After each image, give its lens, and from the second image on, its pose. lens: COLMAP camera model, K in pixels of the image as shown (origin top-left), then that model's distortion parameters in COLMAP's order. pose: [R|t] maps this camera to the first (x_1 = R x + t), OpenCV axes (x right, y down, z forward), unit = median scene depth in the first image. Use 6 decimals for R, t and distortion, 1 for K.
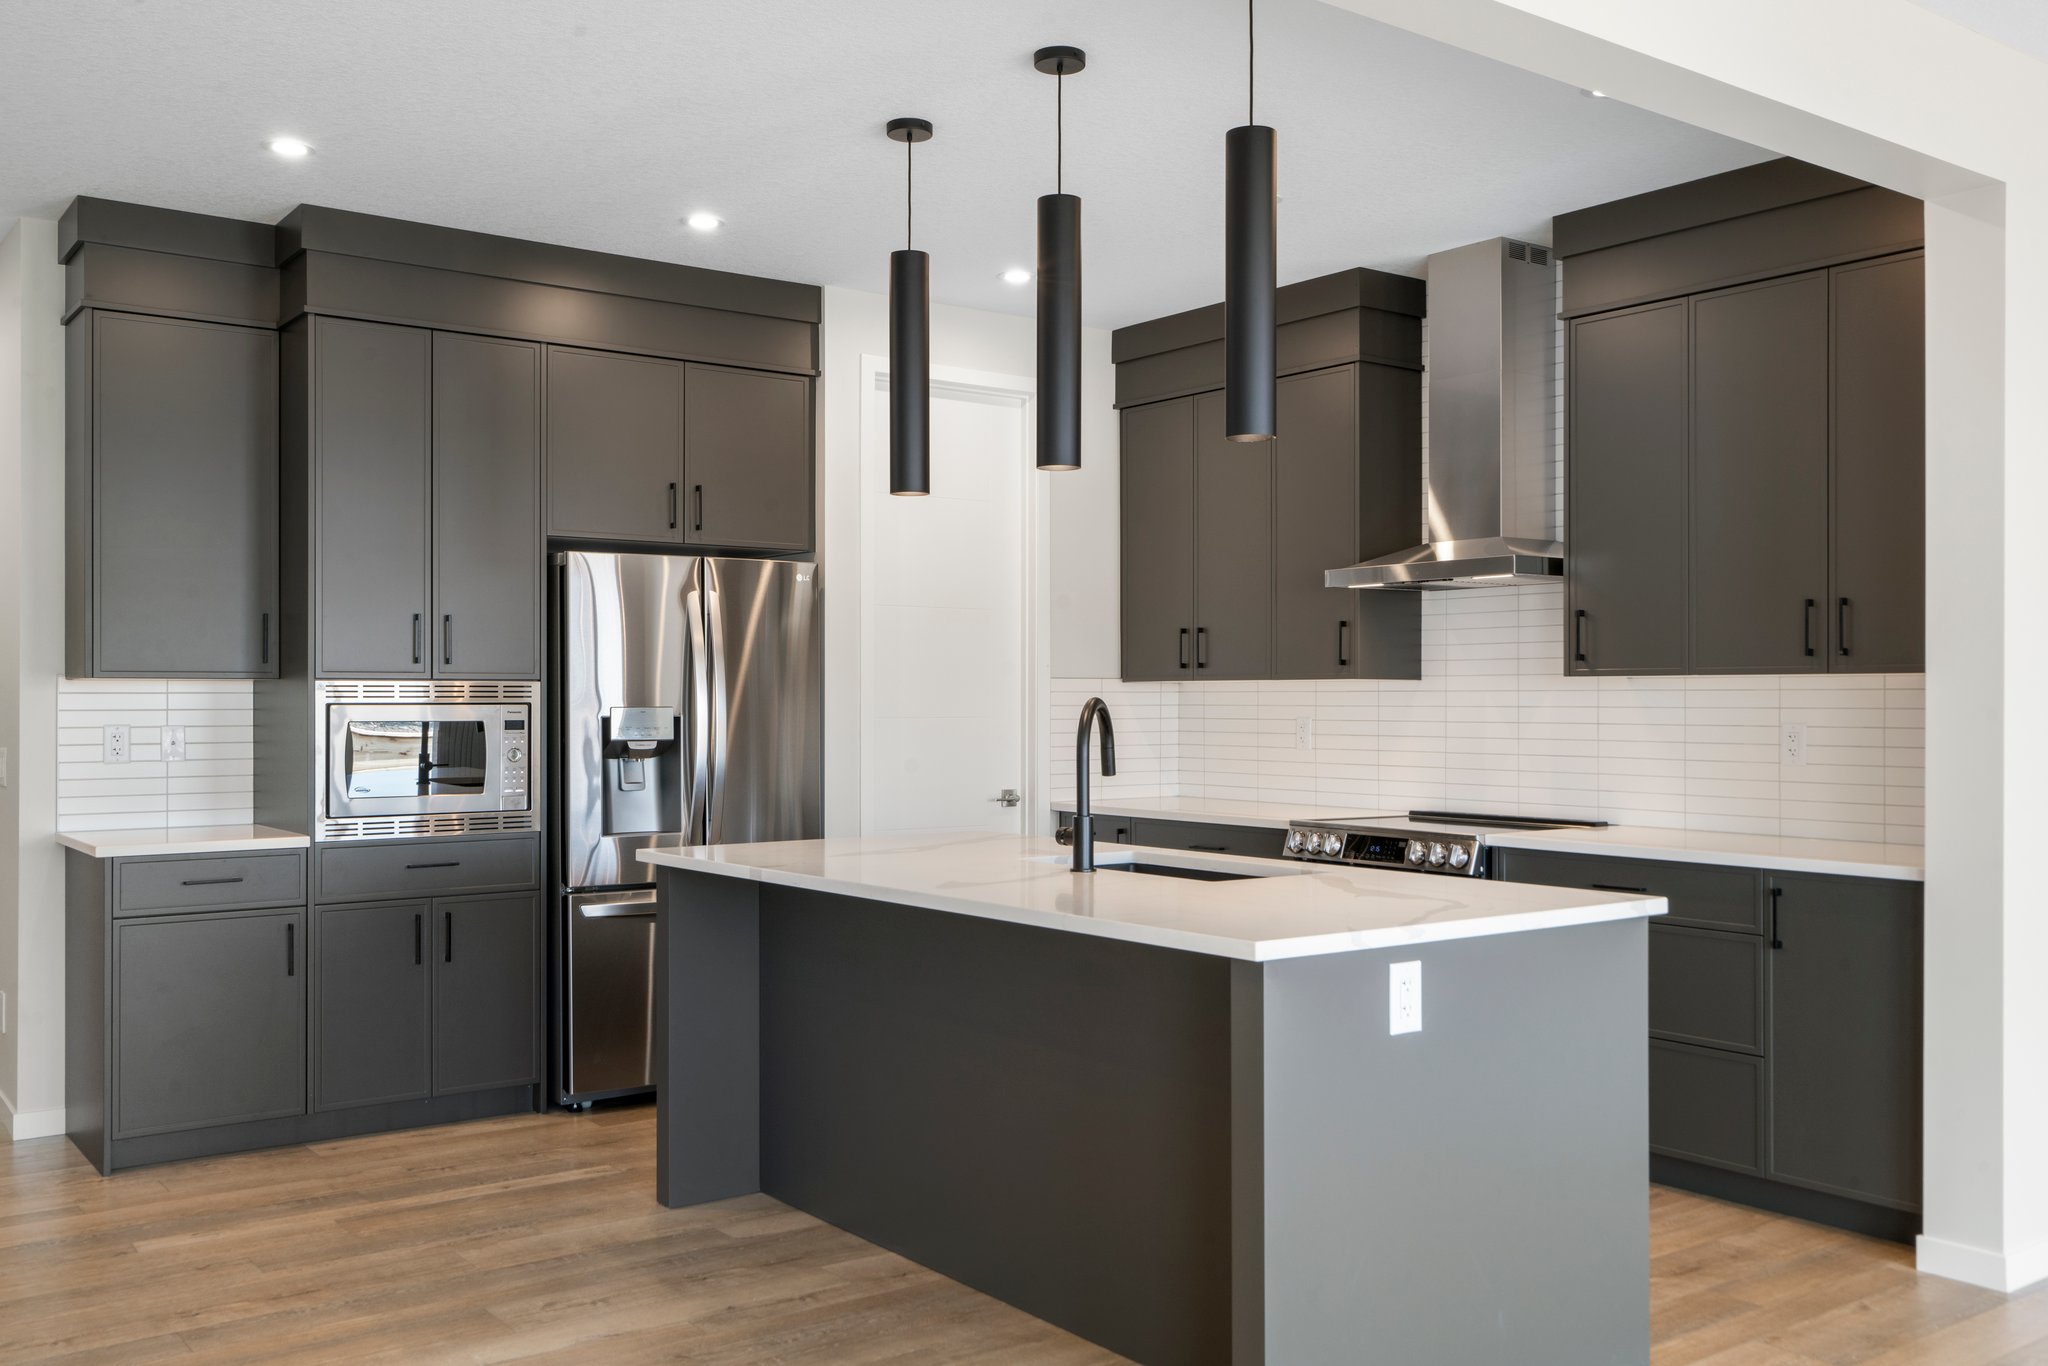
lens RADIAL K [[1805.5, 0, 1024.0], [0, 1805.5, 683.0], [0, 0, 1]] dist [0.013516, 0.002891]
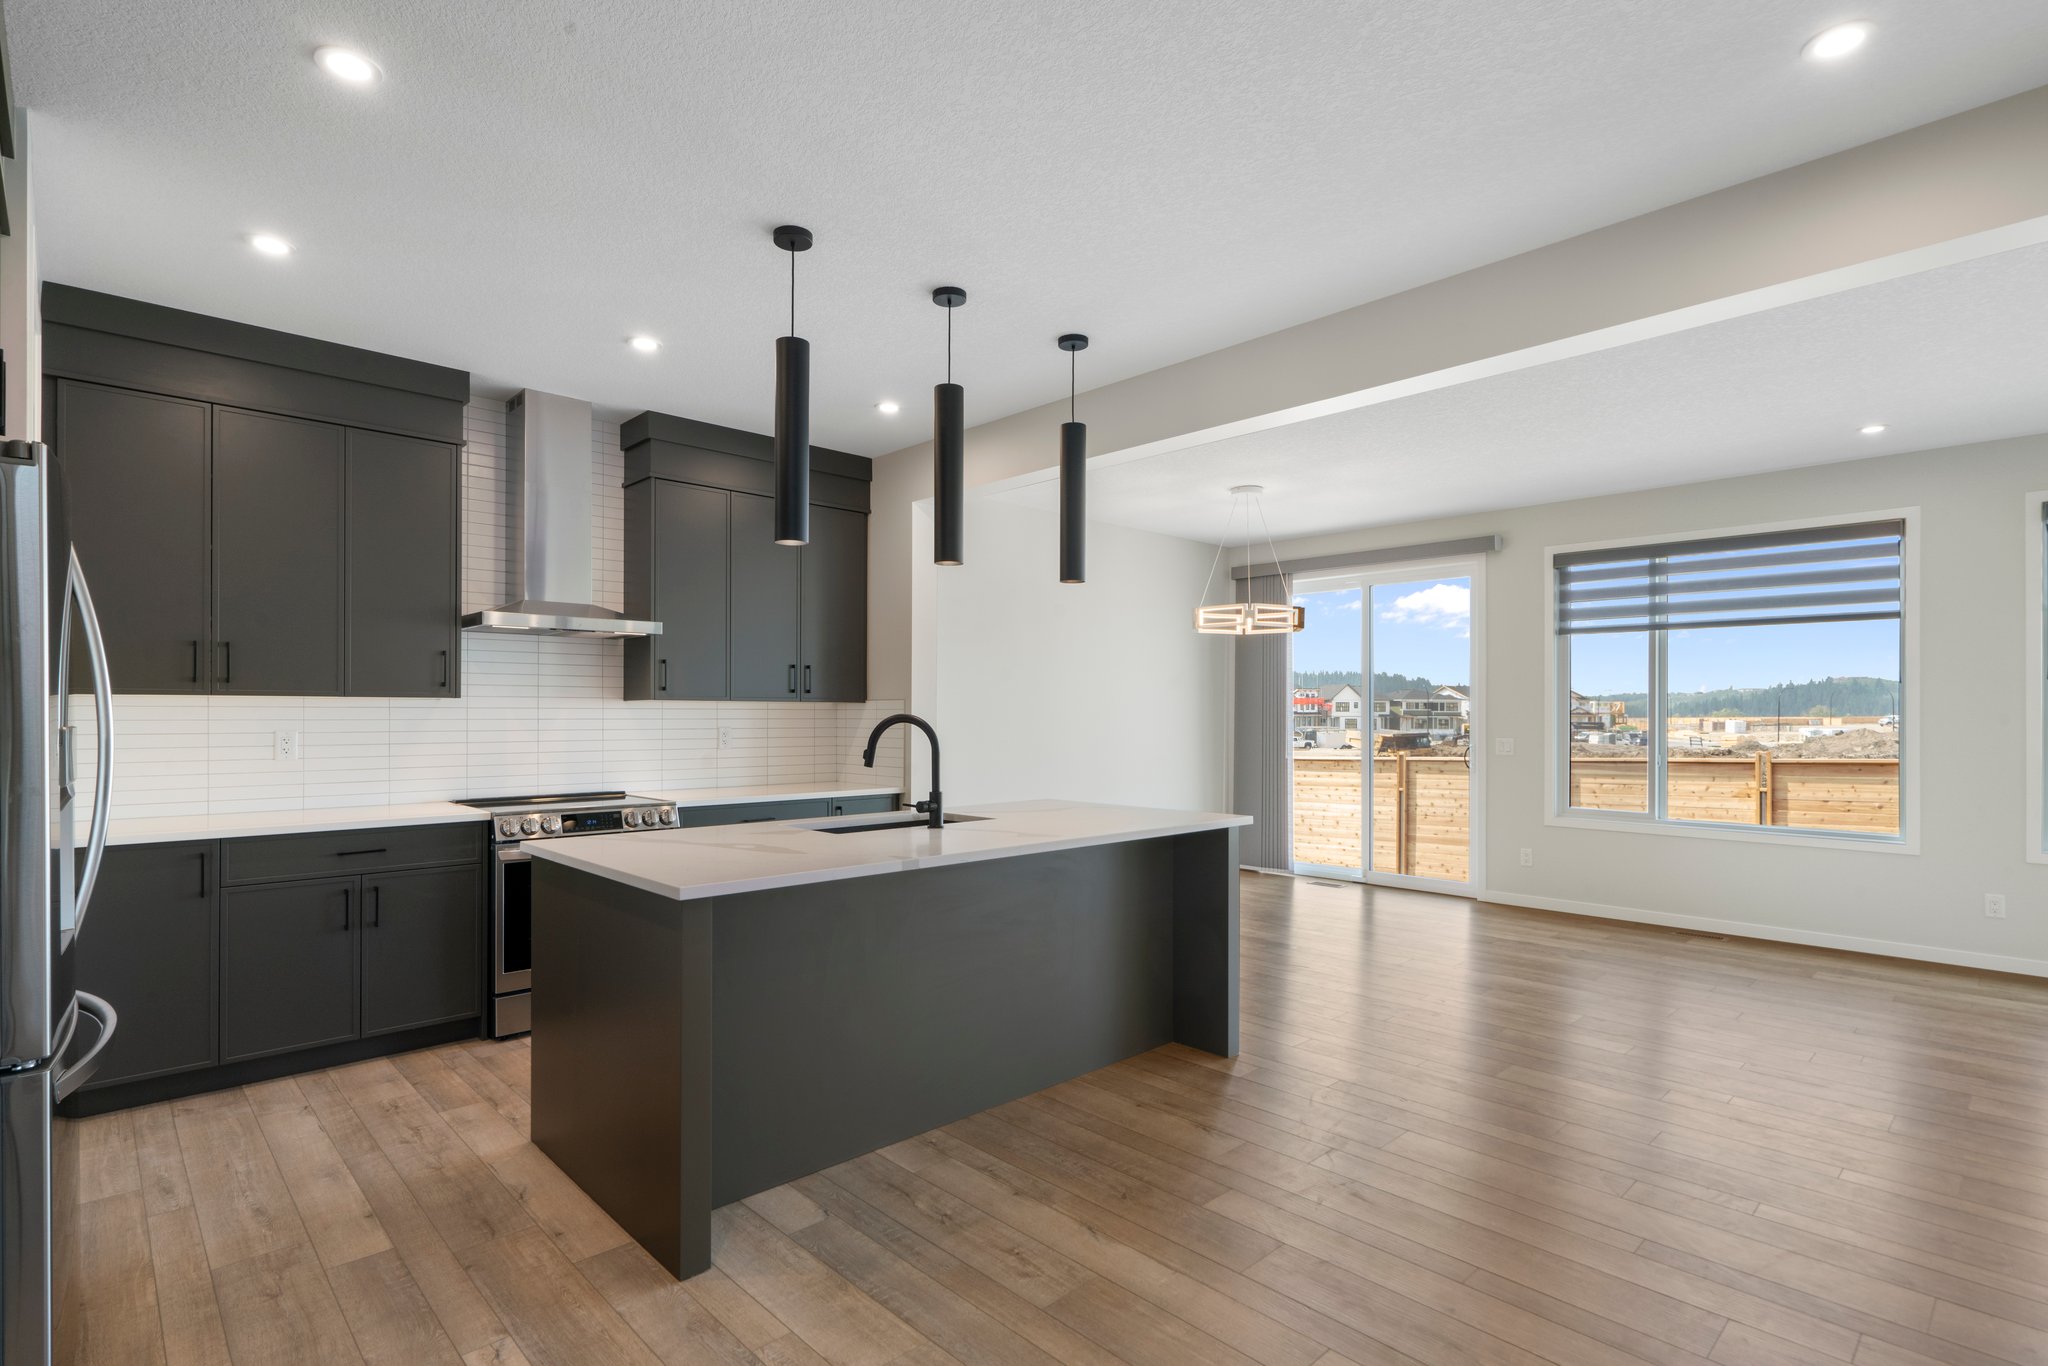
lens RADIAL K [[1009.1, 0, 1021.4], [0, 1009.1, 712.6], [0, 0, 1]] dist [-0.000495, -0.000026]
pose [[-0.118372, 0.001455, 0.992968, -0.733365], [-0.009363, 0.999953, -0.002582, 0.008126], [-0.992925, -0.009603, -0.118353, 0.918730]]
